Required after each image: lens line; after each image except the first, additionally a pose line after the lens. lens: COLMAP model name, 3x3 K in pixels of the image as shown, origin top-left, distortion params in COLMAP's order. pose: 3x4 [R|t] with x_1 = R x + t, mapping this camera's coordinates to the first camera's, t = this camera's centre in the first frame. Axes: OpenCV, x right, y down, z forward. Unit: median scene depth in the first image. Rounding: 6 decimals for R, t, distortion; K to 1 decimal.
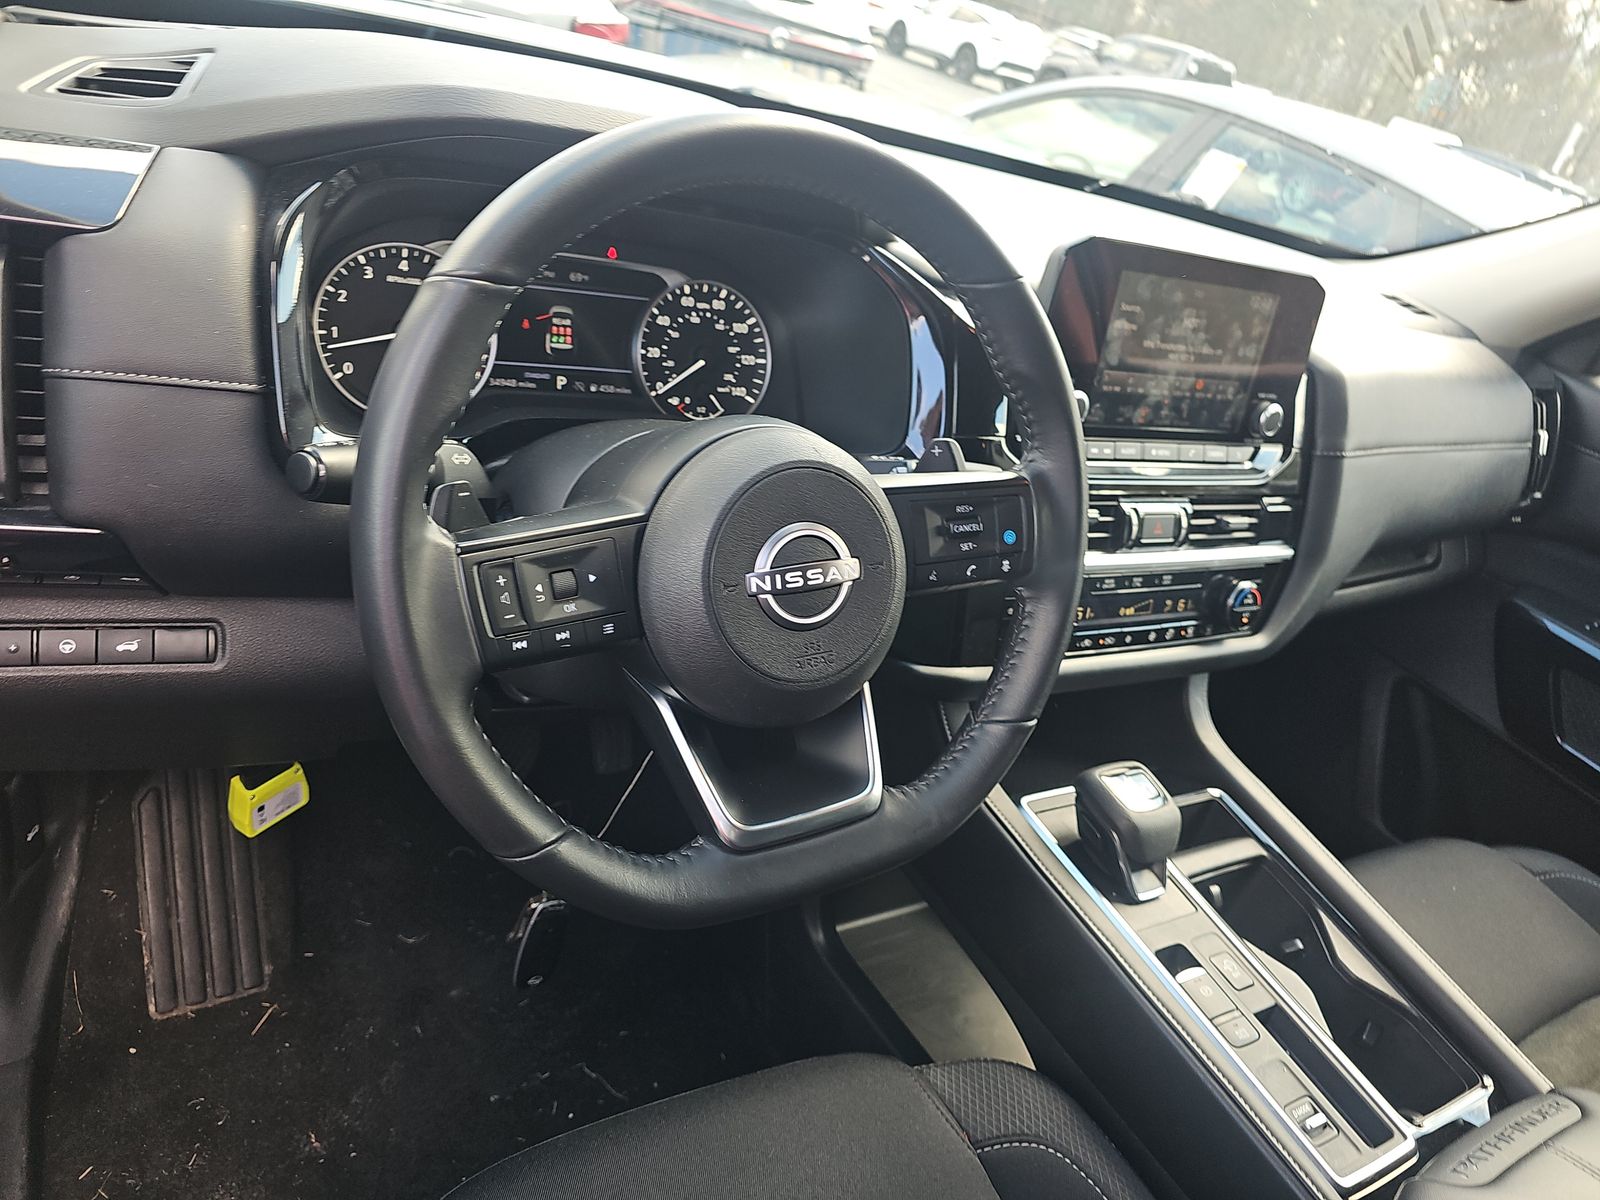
lens RADIAL K [[1085.5, 0, 800.0], [0, 1085.5, 600.0], [0, 0, 1]] dist [0.037400, -0.048475]
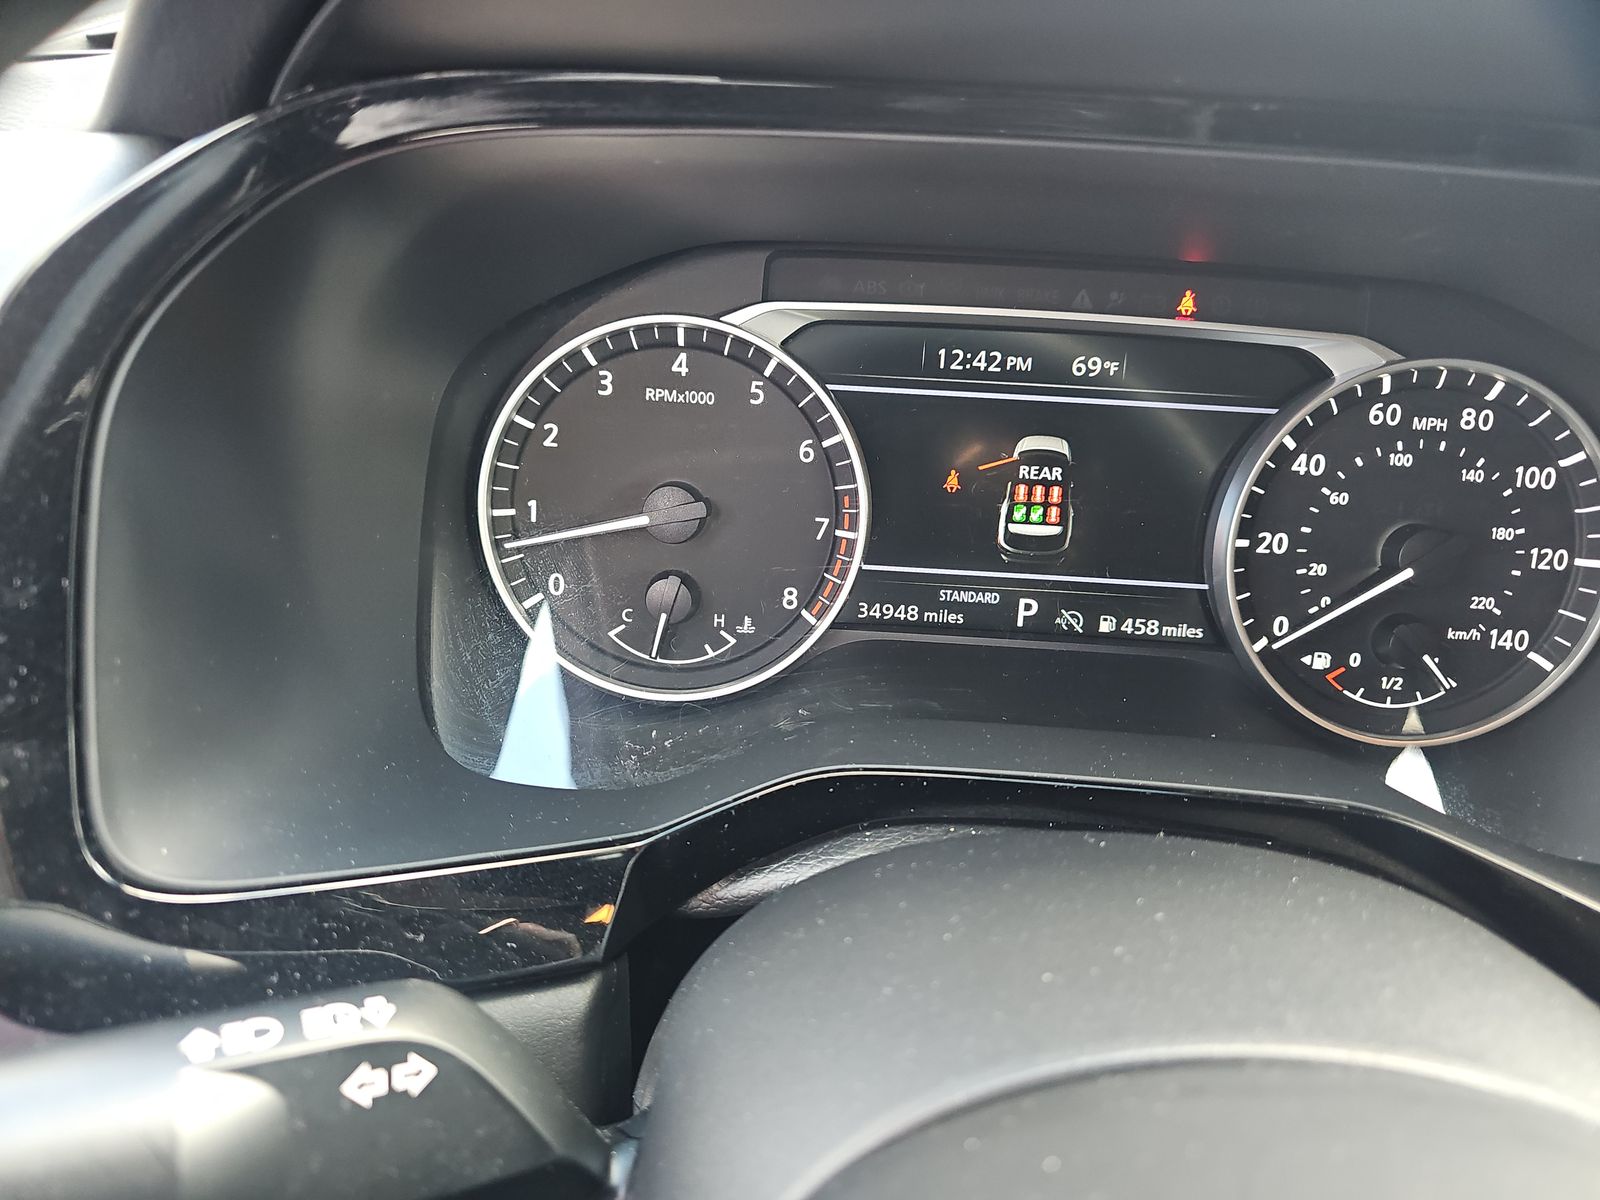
lens RADIAL K [[1085.5, 0, 800.0], [0, 1085.5, 600.0], [0, 0, 1]] dist [0.037400, -0.048475]
pose [[0.834833, 0.098036, -0.541704, -0.061050], [-0.110020, 0.993876, 0.010315, -0.192804], [0.539398, 0.050986, 0.840506, 0.574866]]
